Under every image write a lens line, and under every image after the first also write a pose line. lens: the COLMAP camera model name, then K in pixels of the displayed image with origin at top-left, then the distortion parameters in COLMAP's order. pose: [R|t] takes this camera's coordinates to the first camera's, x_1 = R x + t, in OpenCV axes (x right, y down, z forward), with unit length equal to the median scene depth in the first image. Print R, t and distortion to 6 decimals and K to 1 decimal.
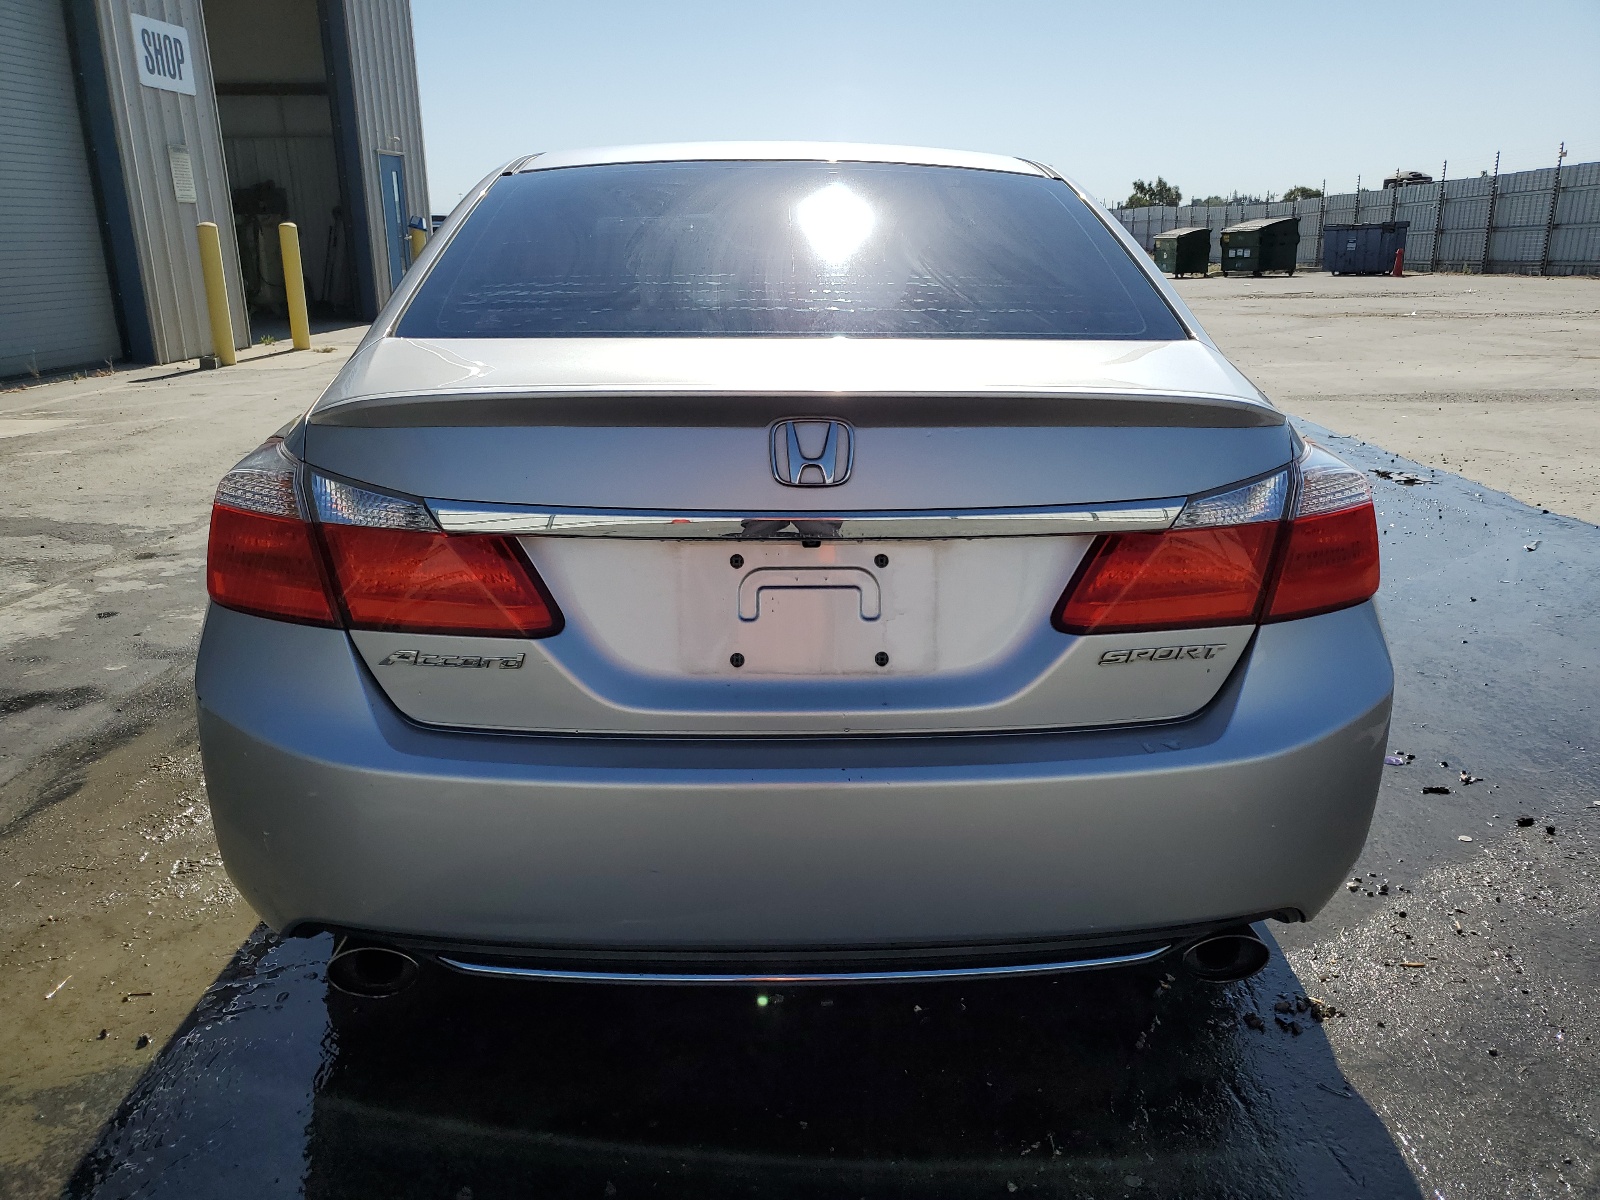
lens RADIAL K [[1296.6, 0, 788.8], [0, 1296.6, 599.8], [0, 0, 1]] dist [0.028455, 0.005645]
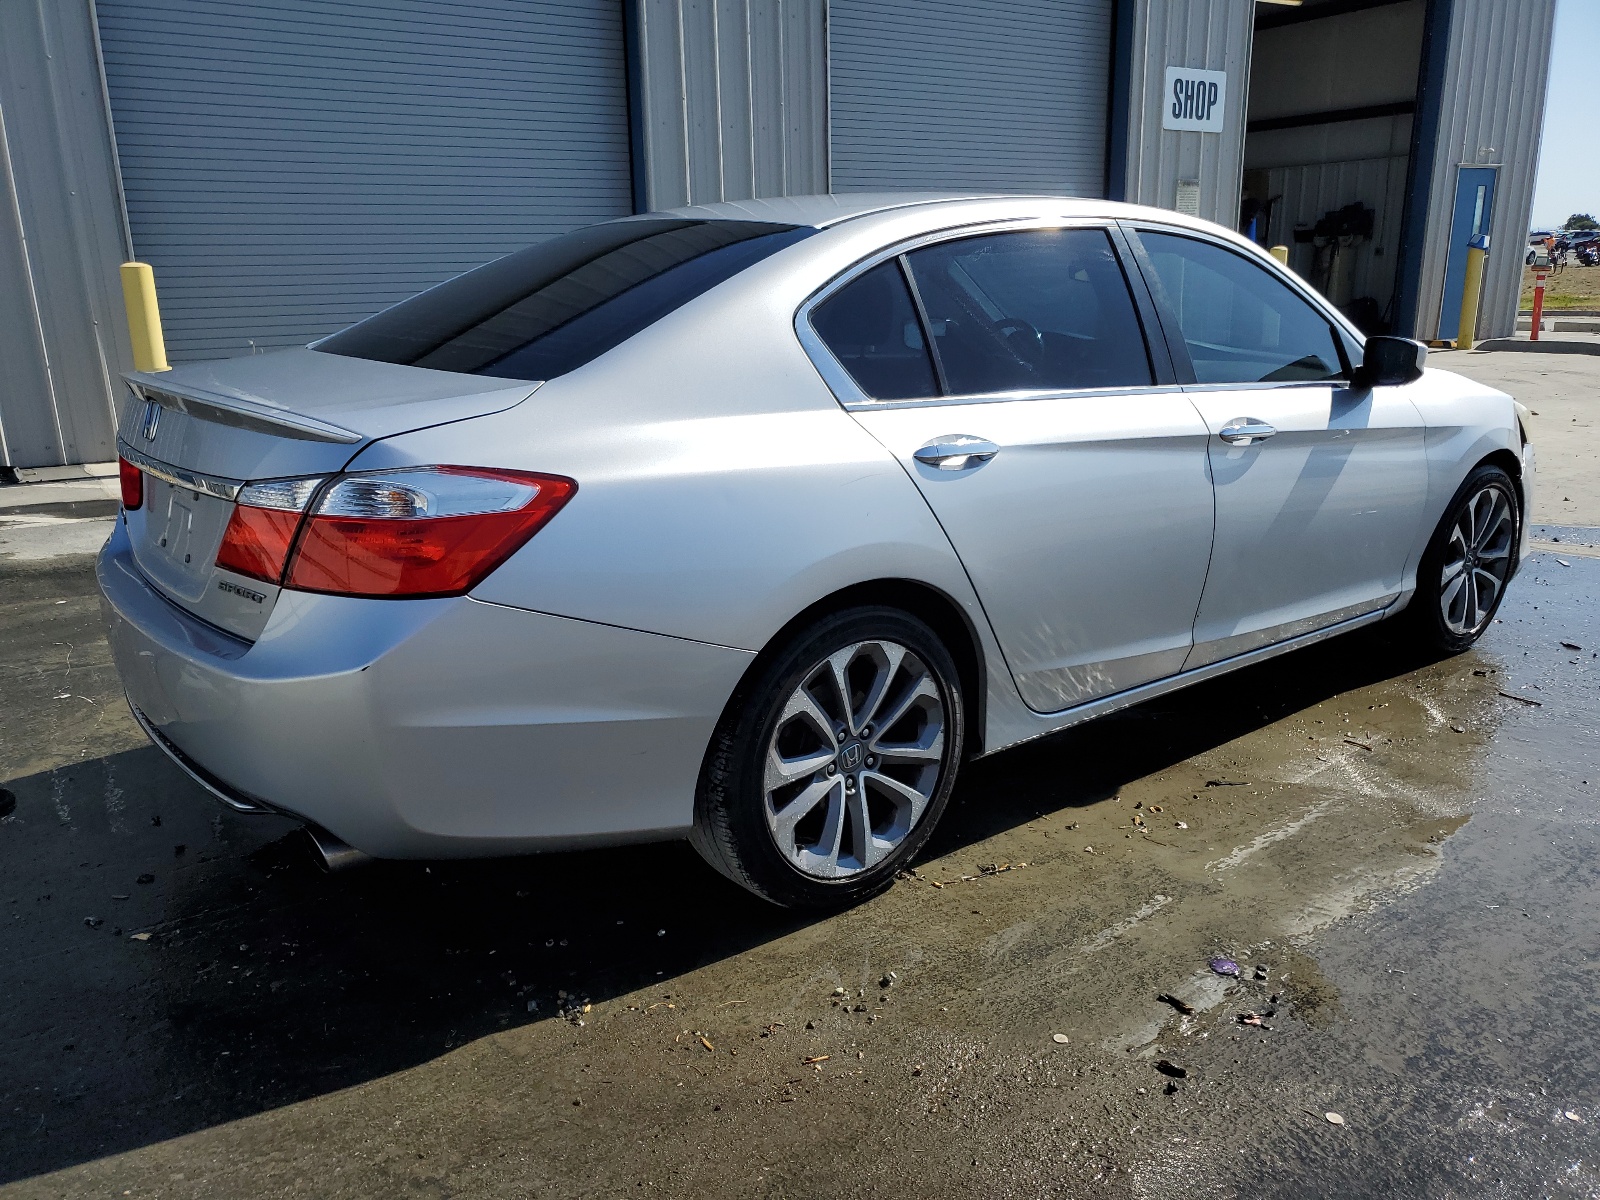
lens RADIAL K [[1296.6, 0, 788.8], [0, 1296.6, 599.8], [0, 0, 1]] dist [0.028455, 0.005645]
pose [[0.578061, 0.206810, -0.789351, 0.287086], [-0.214721, 0.971810, 0.097369, -0.034969], [0.787236, 0.113205, 0.606172, 0.101342]]
